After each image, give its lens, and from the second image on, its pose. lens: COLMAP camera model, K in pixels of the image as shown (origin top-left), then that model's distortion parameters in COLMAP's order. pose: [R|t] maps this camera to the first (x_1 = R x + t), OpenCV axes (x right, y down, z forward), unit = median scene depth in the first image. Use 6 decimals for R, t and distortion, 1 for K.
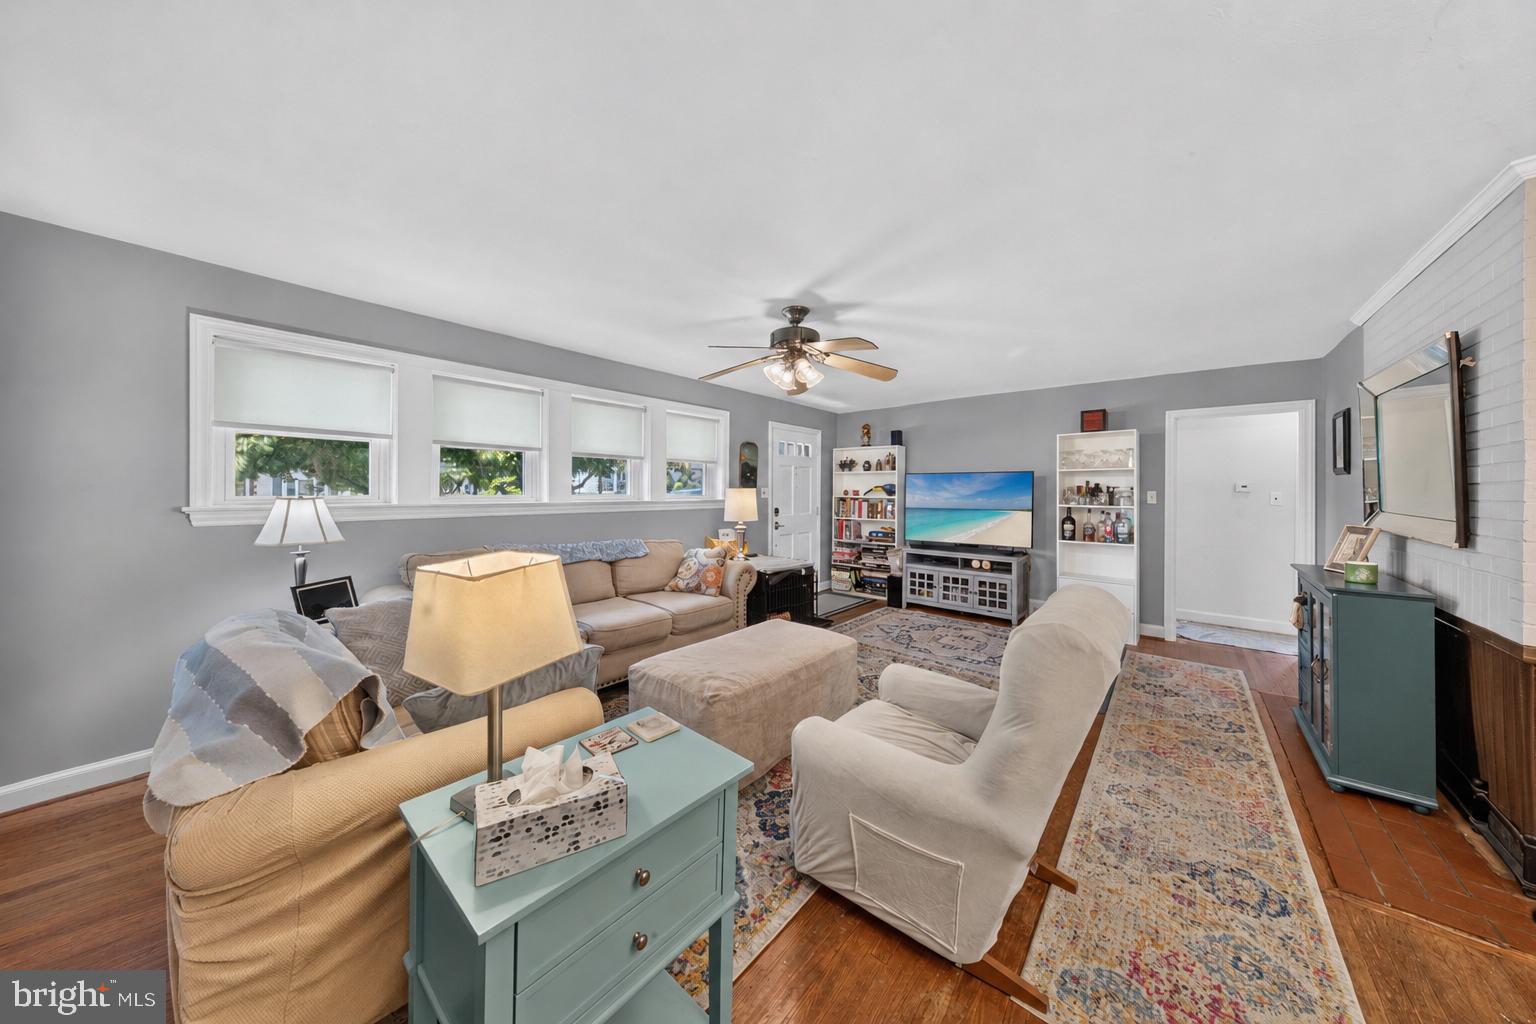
lens RADIAL K [[487.6, 0, 768.6], [0, 487.6, 491.5], [0, 0, 1]] dist [0.000395, 0.000008]
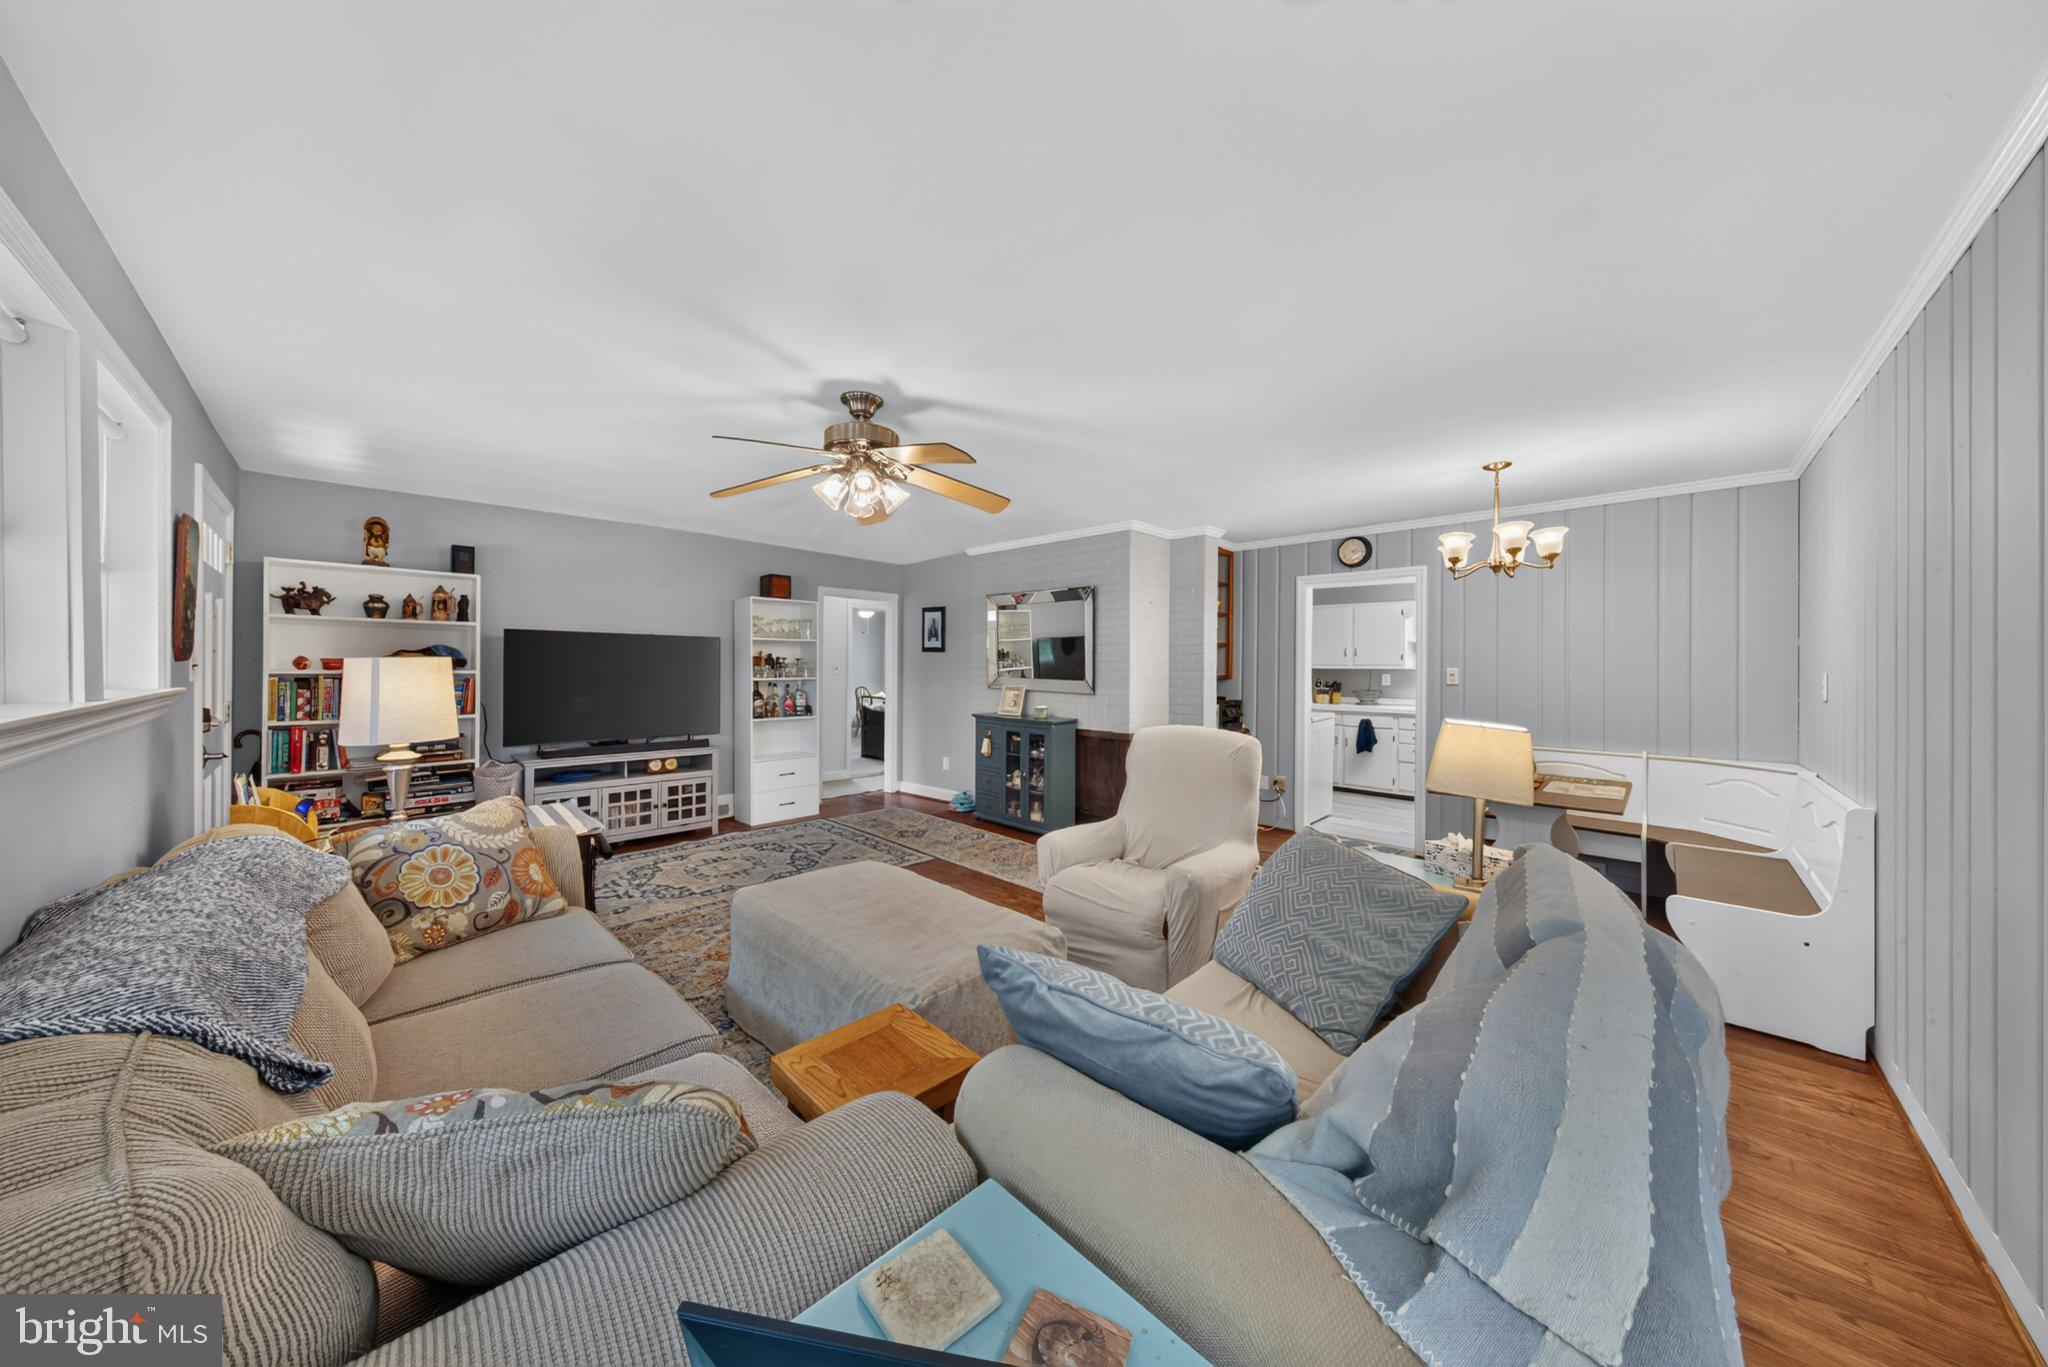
lens RADIAL K [[645.4, 0, 1026.1], [0, 645.4, 667.2], [0, 0, 1]] dist [0.000924, 0.000015]
pose [[0.057450, -0.008628, 0.998311, -0.481512], [-0.008565, 0.999922, 0.009135, -0.006454], [-0.998312, -0.009076, 0.057372, 0.419536]]
